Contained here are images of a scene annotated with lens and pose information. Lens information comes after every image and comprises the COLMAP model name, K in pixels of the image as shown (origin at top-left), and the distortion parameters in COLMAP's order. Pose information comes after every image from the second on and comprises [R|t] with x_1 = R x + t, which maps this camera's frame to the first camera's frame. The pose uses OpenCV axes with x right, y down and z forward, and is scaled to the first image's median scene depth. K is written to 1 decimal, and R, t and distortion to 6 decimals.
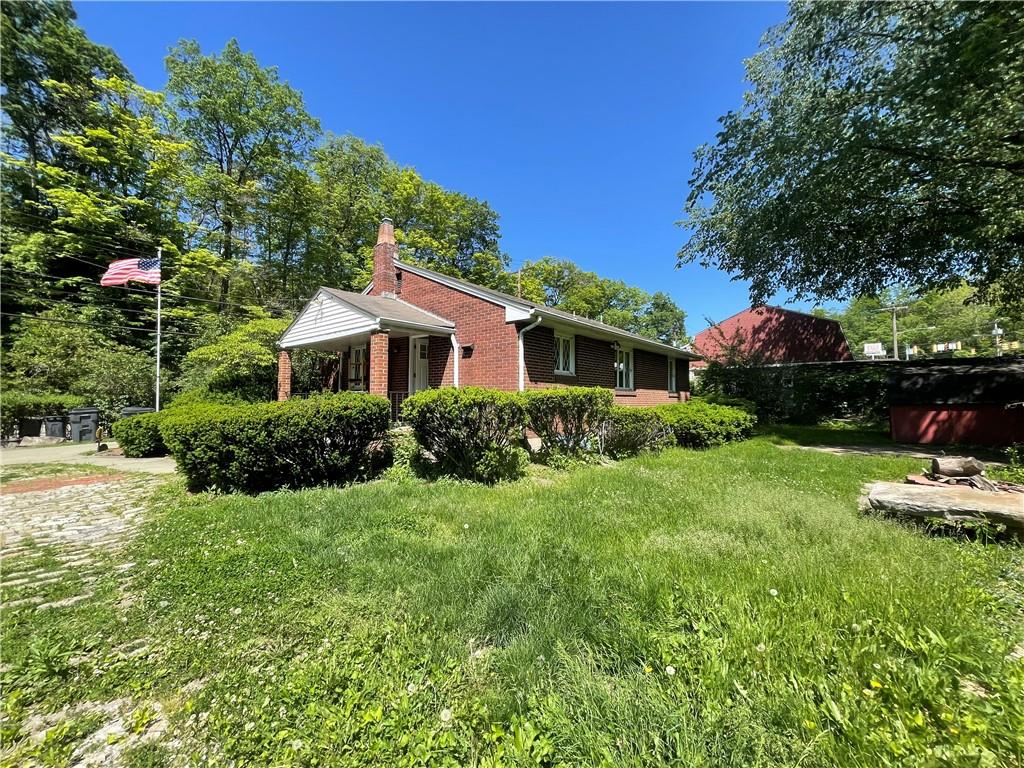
lens RADIAL K [[411.9, 0, 507.6], [0, 411.9, 383.5], [0, 0, 1]] dist [0.000541, 0.000039]
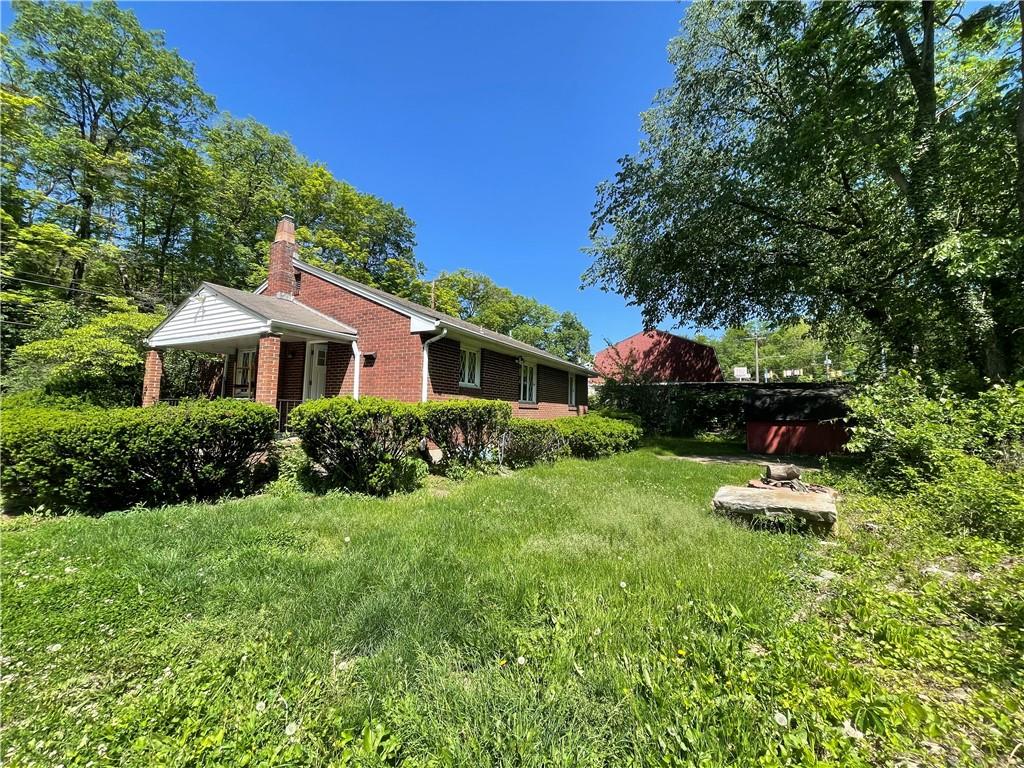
lens RADIAL K [[411.9, 0, 507.6], [0, 411.9, 383.5], [0, 0, 1]] dist [0.000541, 0.000039]
pose [[0.977994, 0.031639, 0.206218, 0.018161], [-0.026081, 0.999221, -0.029618, -0.001694], [-0.206995, 0.023587, 0.978058, -0.014704]]
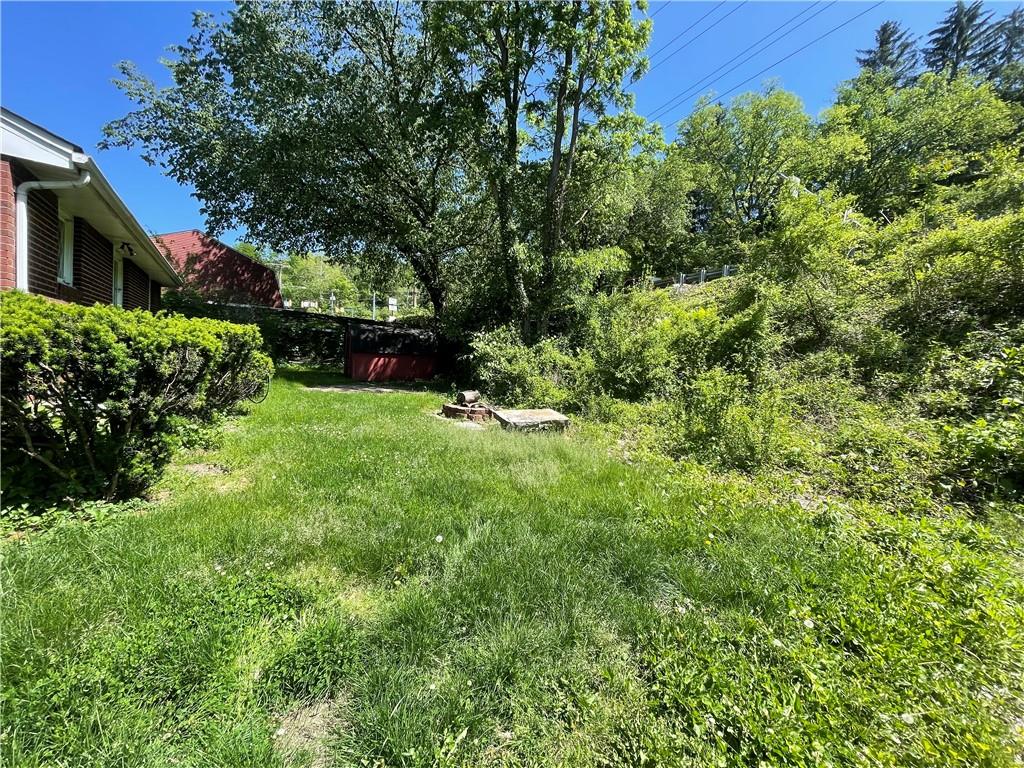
lens RADIAL K [[411.9, 0, 507.6], [0, 411.9, 383.5], [0, 0, 1]] dist [0.000541, 0.000039]
pose [[0.267298, -0.040105, 0.962779, -0.232261], [-0.104678, 0.992012, 0.070385, 0.010098], [-0.957911, -0.119595, 0.260965, 0.233651]]
